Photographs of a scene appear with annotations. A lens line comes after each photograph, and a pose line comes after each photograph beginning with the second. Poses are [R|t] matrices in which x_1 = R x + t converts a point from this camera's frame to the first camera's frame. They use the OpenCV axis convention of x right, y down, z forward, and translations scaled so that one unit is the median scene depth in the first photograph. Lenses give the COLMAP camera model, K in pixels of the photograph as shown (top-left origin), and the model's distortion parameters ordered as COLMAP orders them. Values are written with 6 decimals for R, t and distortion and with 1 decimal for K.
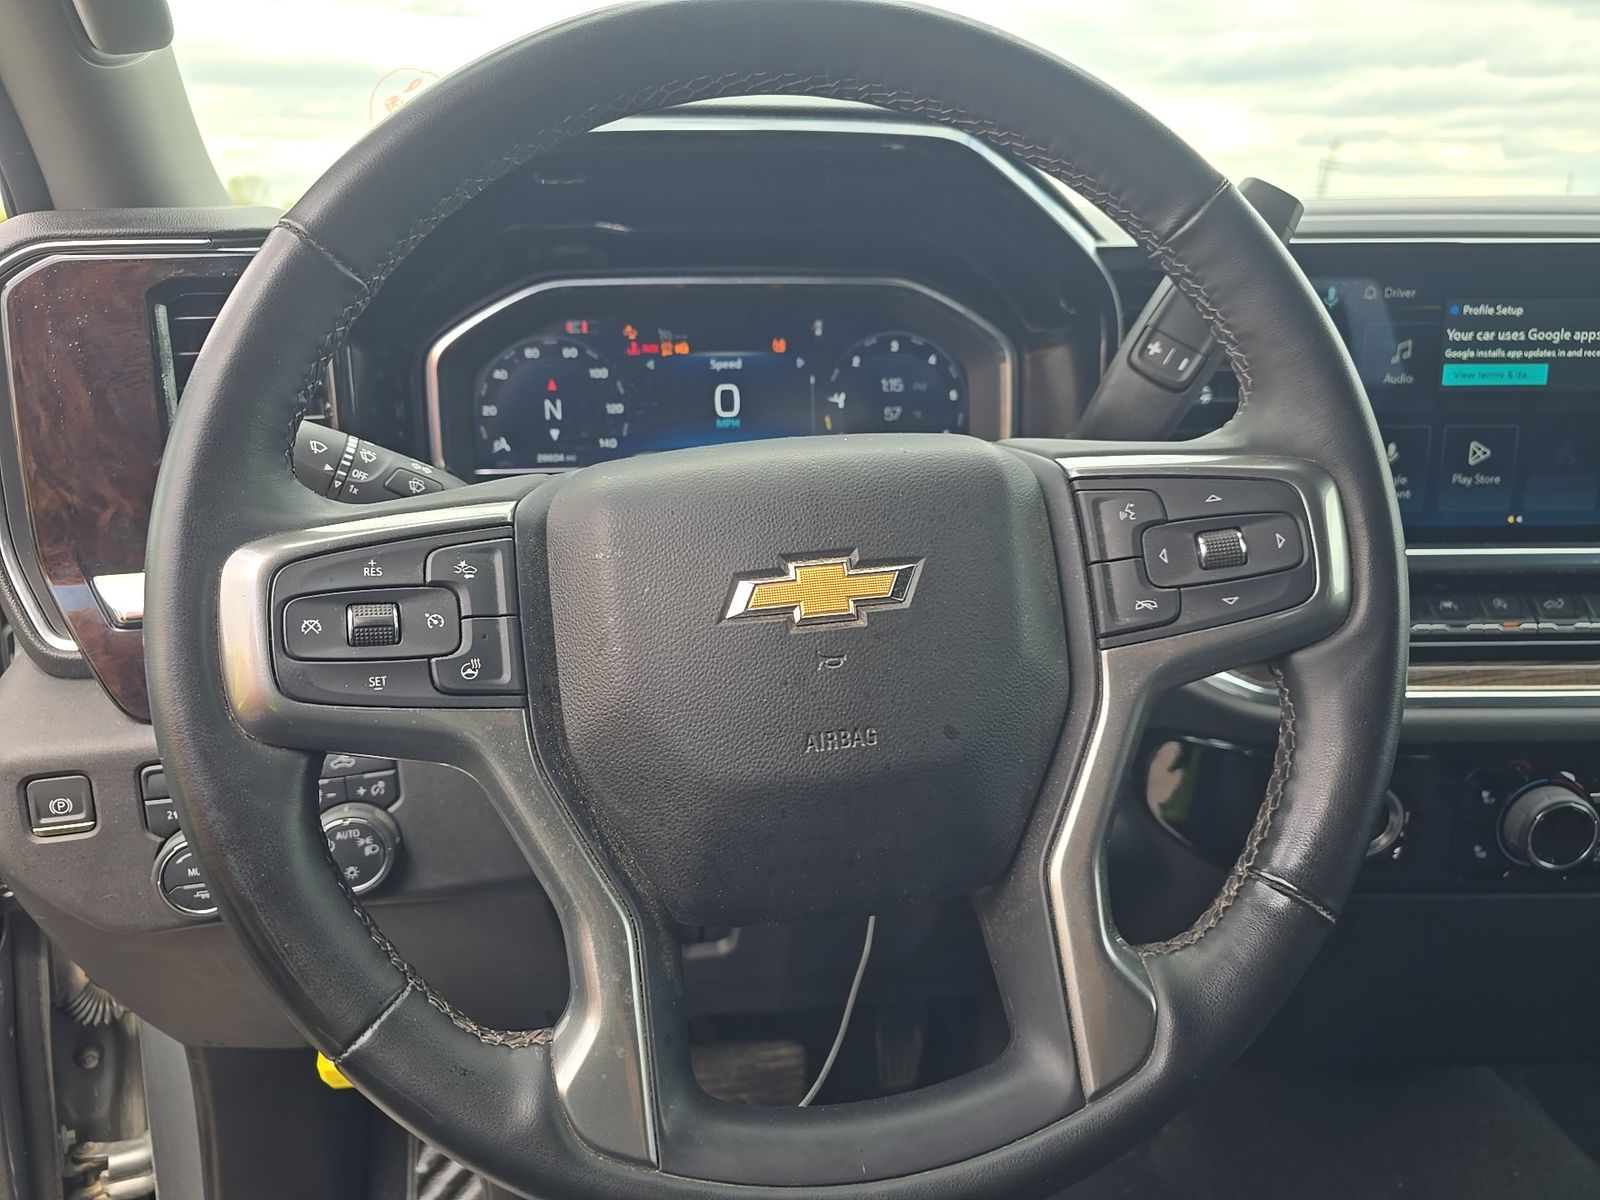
lens RADIAL K [[1107.4, 0, 791.6], [0, 1107.4, 585.3], [0, 0, 1]] dist [0.048023, -0.004672]
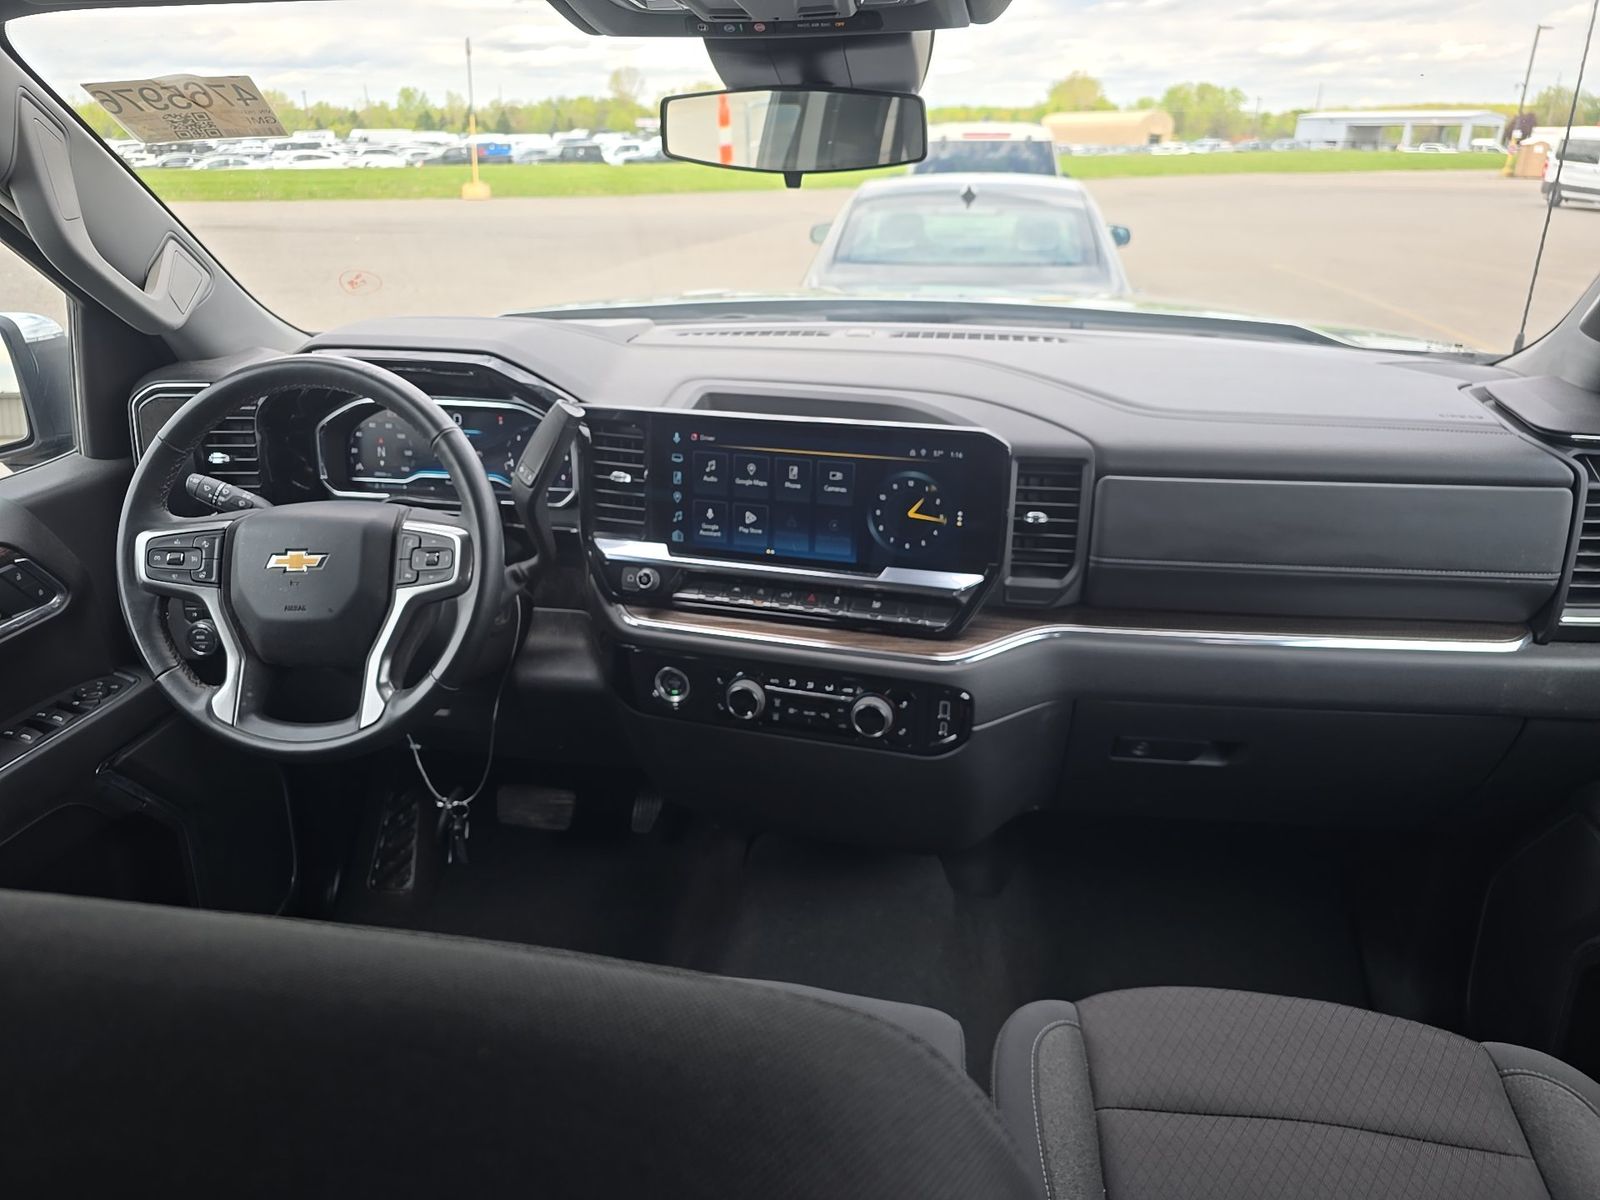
lens RADIAL K [[1107.4, 0, 791.6], [0, 1107.4, 585.3], [0, 0, 1]] dist [0.048023, -0.004672]
pose [[0.955059, 0.111863, -0.274497, 1.163835], [-0.085667, 0.990704, 0.105670, -0.200496], [0.283765, -0.077405, 0.955764, -0.846491]]
